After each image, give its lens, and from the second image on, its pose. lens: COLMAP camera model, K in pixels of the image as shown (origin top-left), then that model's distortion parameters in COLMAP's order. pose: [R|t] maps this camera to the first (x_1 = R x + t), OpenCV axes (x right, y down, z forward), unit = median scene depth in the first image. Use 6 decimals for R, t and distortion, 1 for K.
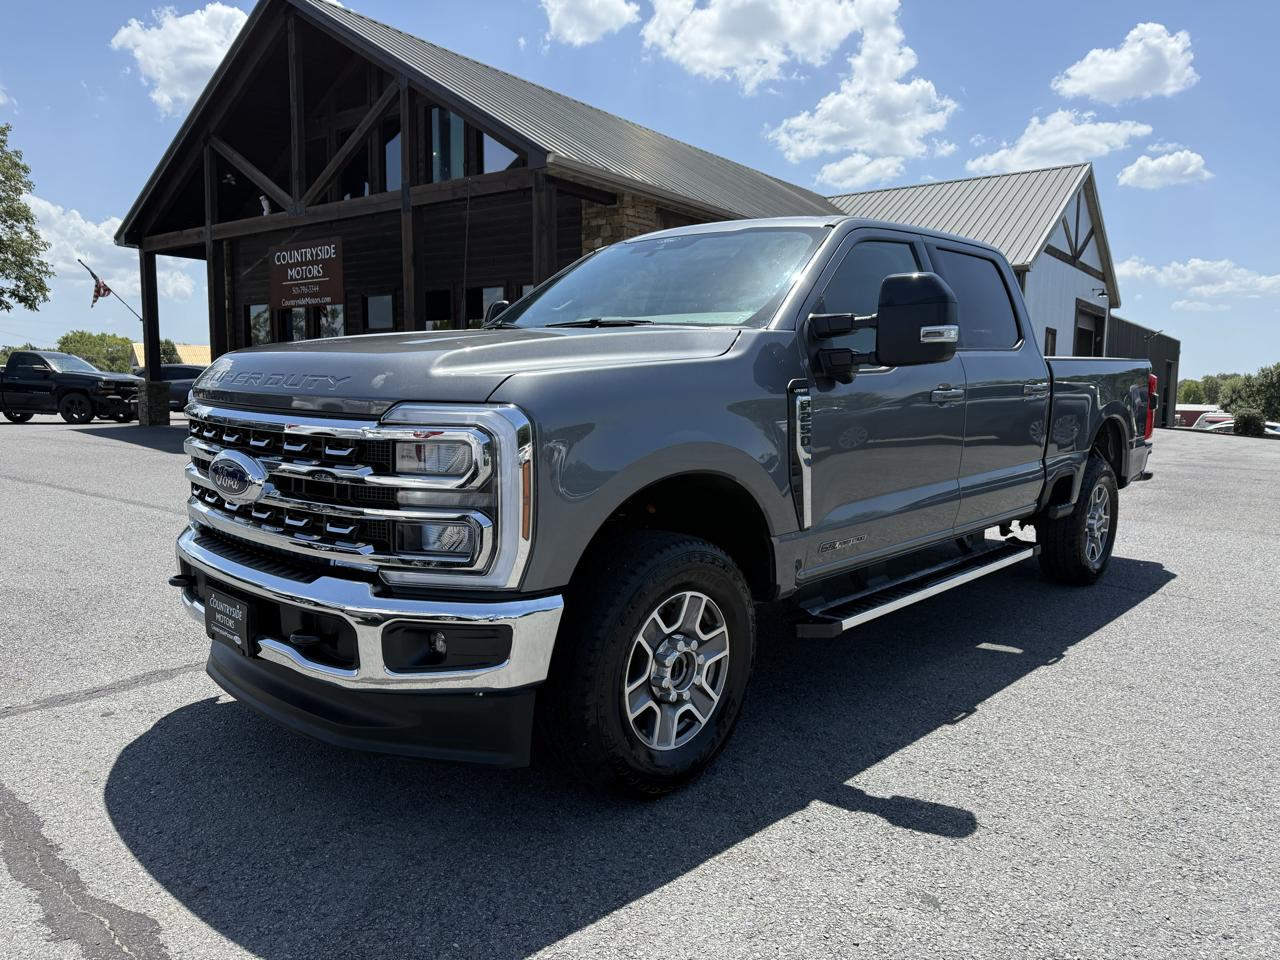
lens RADIAL K [[885.8, 0, 661.1], [0, 885.8, 498.6], [0, 0, 1]] dist [0.118010, -0.158043]
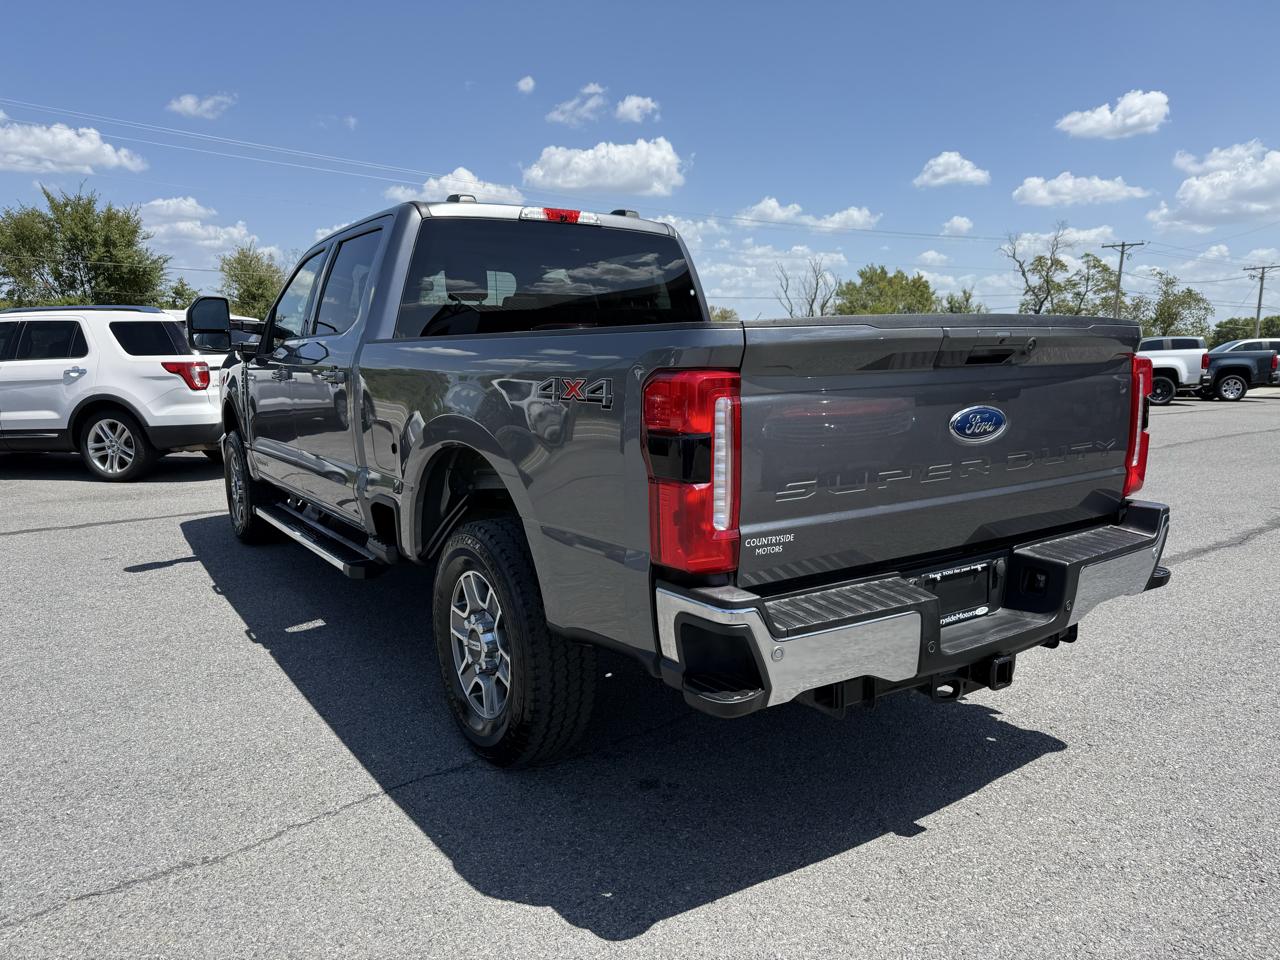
lens RADIAL K [[910.3, 0, 640.0], [0, 910.3, 480.0], [0, 0, 1]] dist [0.026428, -0.001422]
pose [[-0.232797, 0.130280, -0.963760, 1.545429], [-0.144646, 0.975326, 0.166783, -0.272091], [0.961708, 0.178230, -0.208209, 1.894160]]
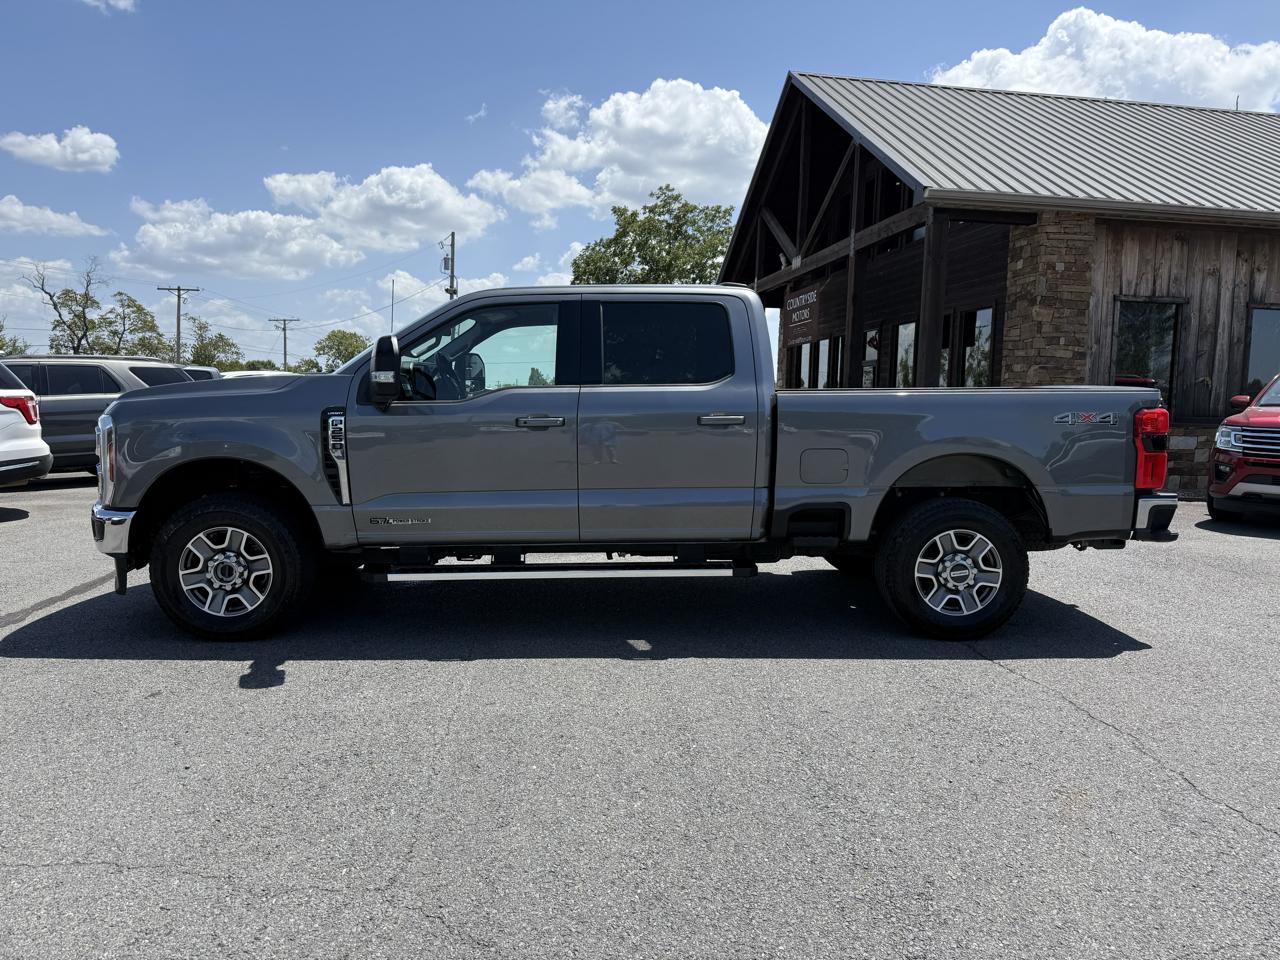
lens RADIAL K [[926.6, 0, 645.6], [0, 926.6, 483.6], [0, 0, 1]] dist [0.019712, -0.024187]
pose [[0.709238, 0.065197, -0.701948, 1.457741], [-0.101166, 0.994821, -0.009817, -0.035427], [0.697673, 0.077976, 0.712160, 0.201764]]
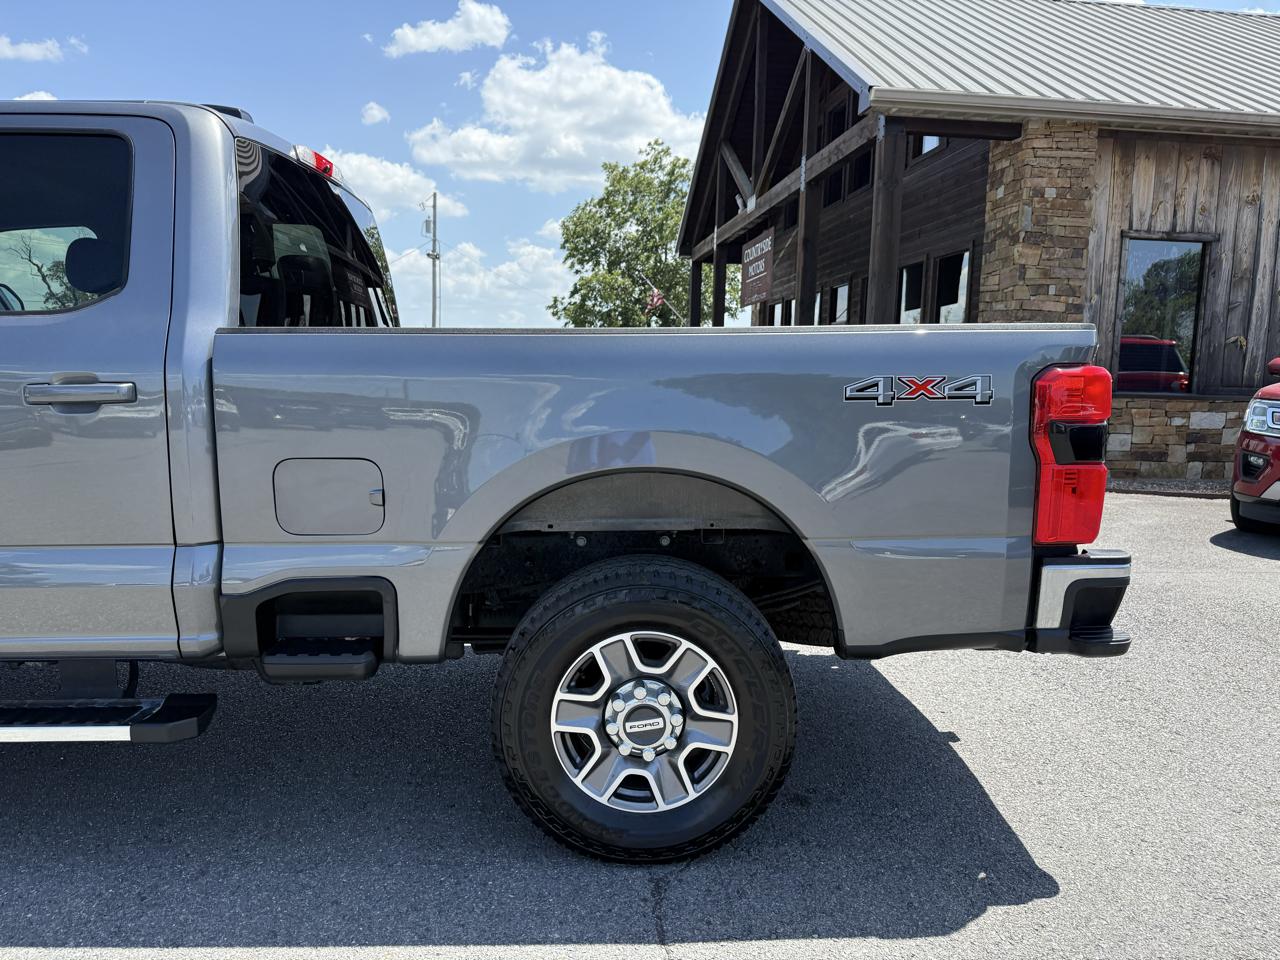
lens RADIAL K [[927.4, 0, 639.1], [0, 927.4, 496.1], [0, 0, 1]] dist [0.000598, -0.003342]
pose [[0.682081, 0.096497, -0.724882, 1.259828], [-0.101759, 0.994136, 0.036590, -0.150722], [0.724162, 0.048806, 0.687901, 1.134029]]
